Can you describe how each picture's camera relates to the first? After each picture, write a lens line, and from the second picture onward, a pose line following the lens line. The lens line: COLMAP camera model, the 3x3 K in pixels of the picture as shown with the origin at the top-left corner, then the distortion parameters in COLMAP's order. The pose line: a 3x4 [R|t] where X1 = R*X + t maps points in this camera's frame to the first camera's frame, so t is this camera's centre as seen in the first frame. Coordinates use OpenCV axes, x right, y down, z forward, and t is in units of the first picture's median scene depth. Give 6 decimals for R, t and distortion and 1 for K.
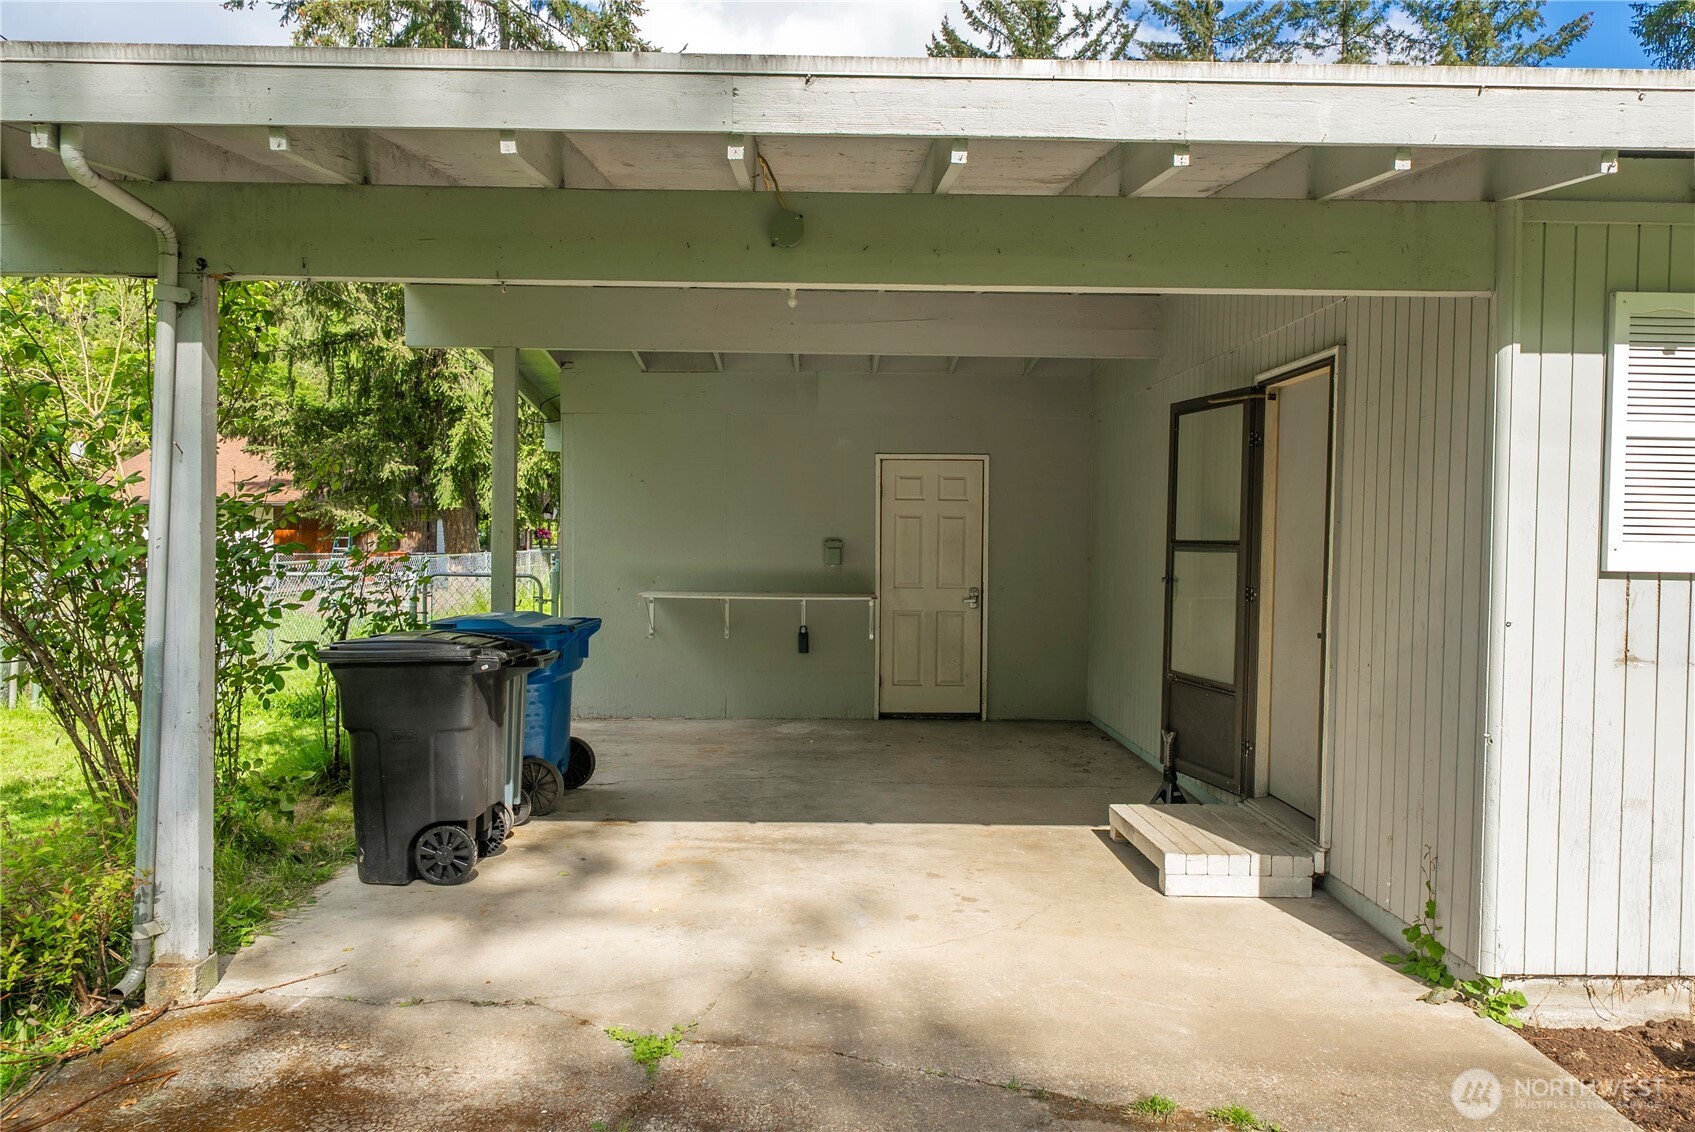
lens RADIAL K [[1138.5, 0, 847.5], [0, 1138.5, 566.0], [0, 0, 1]] dist [0.004029, -0.002765]
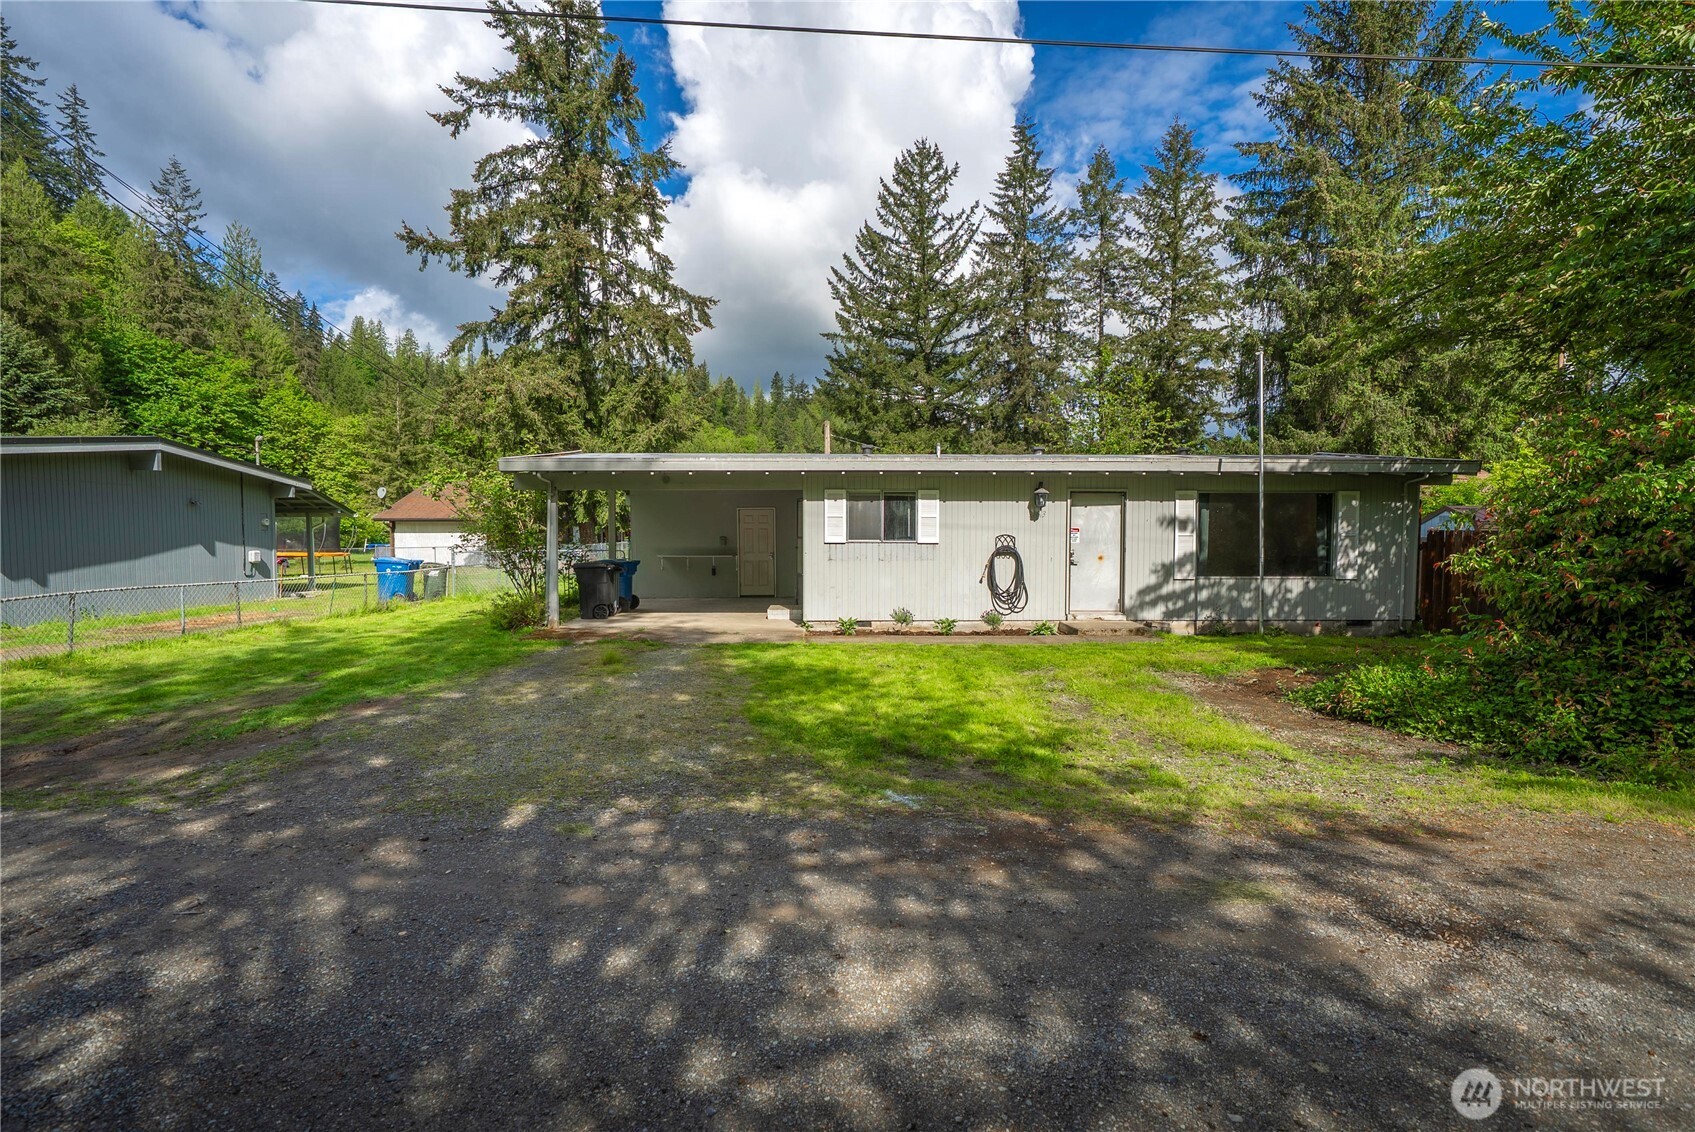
lens RADIAL K [[779.9, 0, 847.5], [0, 779.9, 566.0], [0, 0, 1]] dist [0.000280, 0.000031]
pose [[0.999882, -0.014116, 0.006034, 0.121383], [0.013990, 0.999693, 0.020451, 0.006462], [-0.006321, -0.020364, 0.999773, -0.419700]]
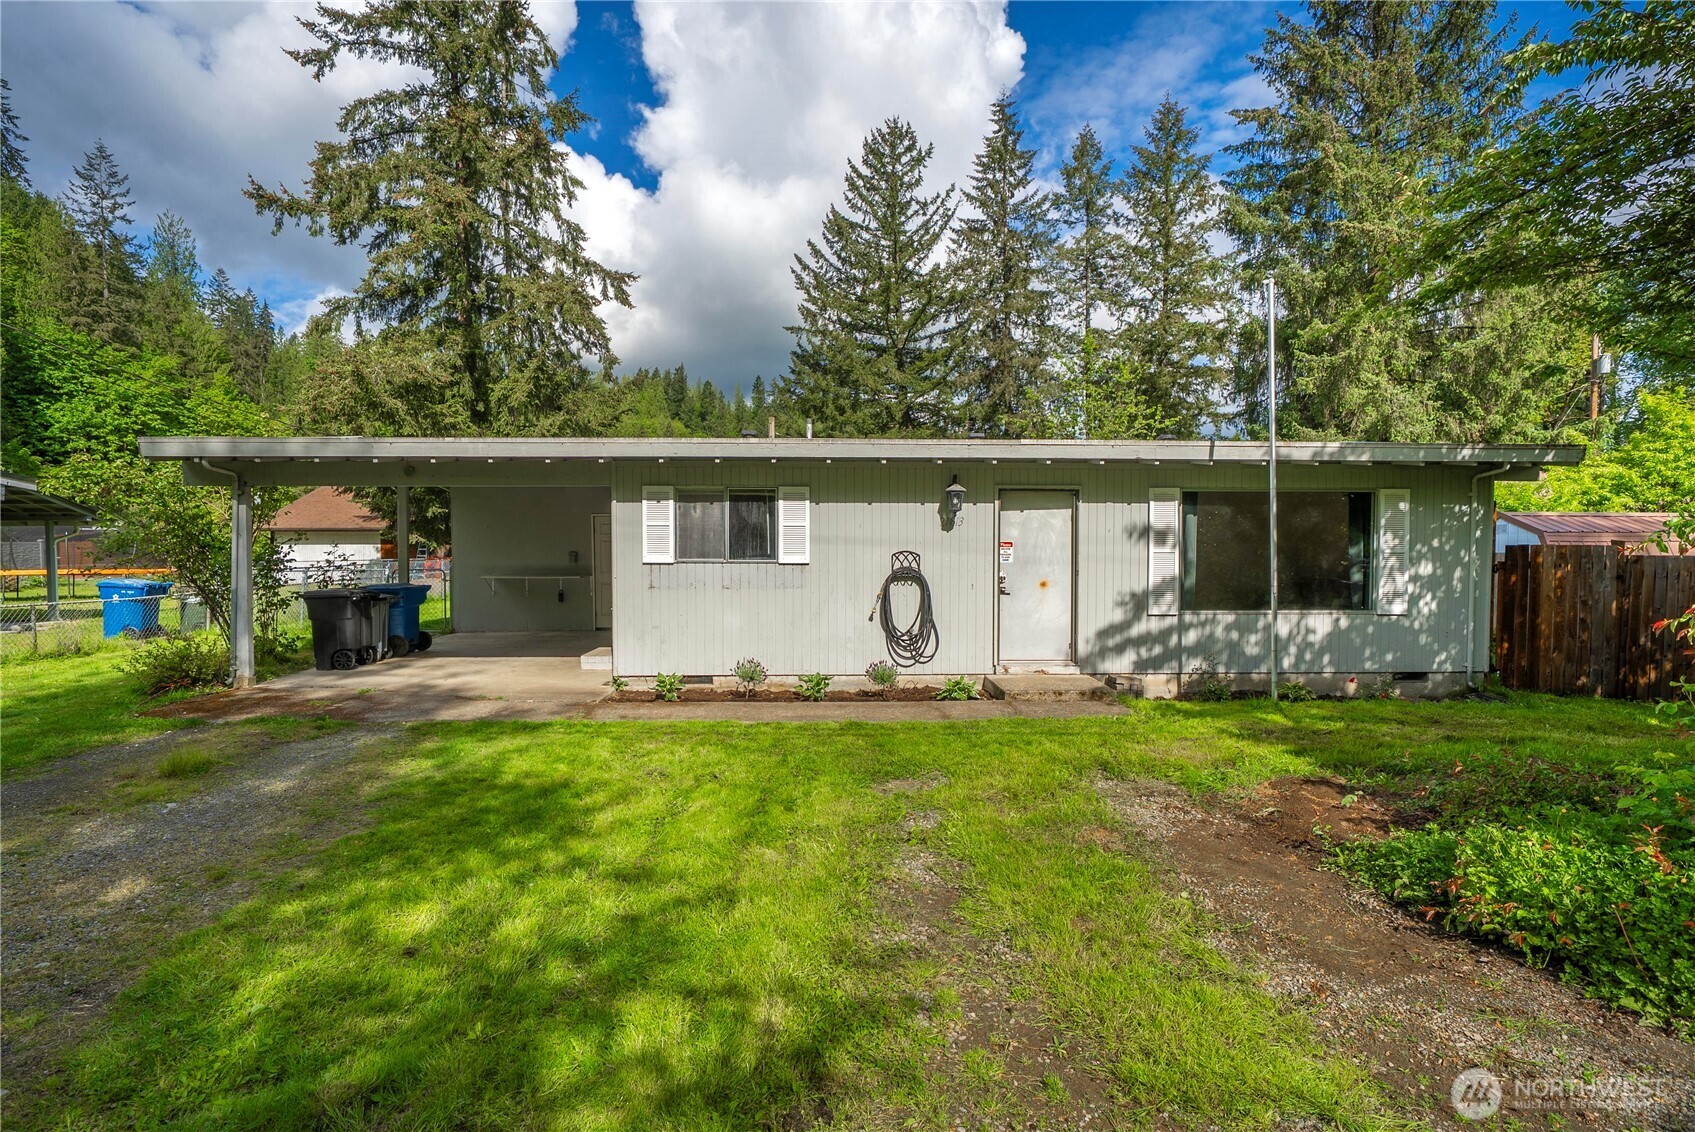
lens RADIAL K [[809.0, 0, 846.4], [0, 809.0, 565.2], [0, 0, 1]] dist [-0.000774, 0.000301]
pose [[0.999684, -0.014351, 0.020638, 0.203902], [0.014246, 0.999885, 0.005217, 0.001197], [-0.020711, -0.004921, 0.999773, -0.255350]]
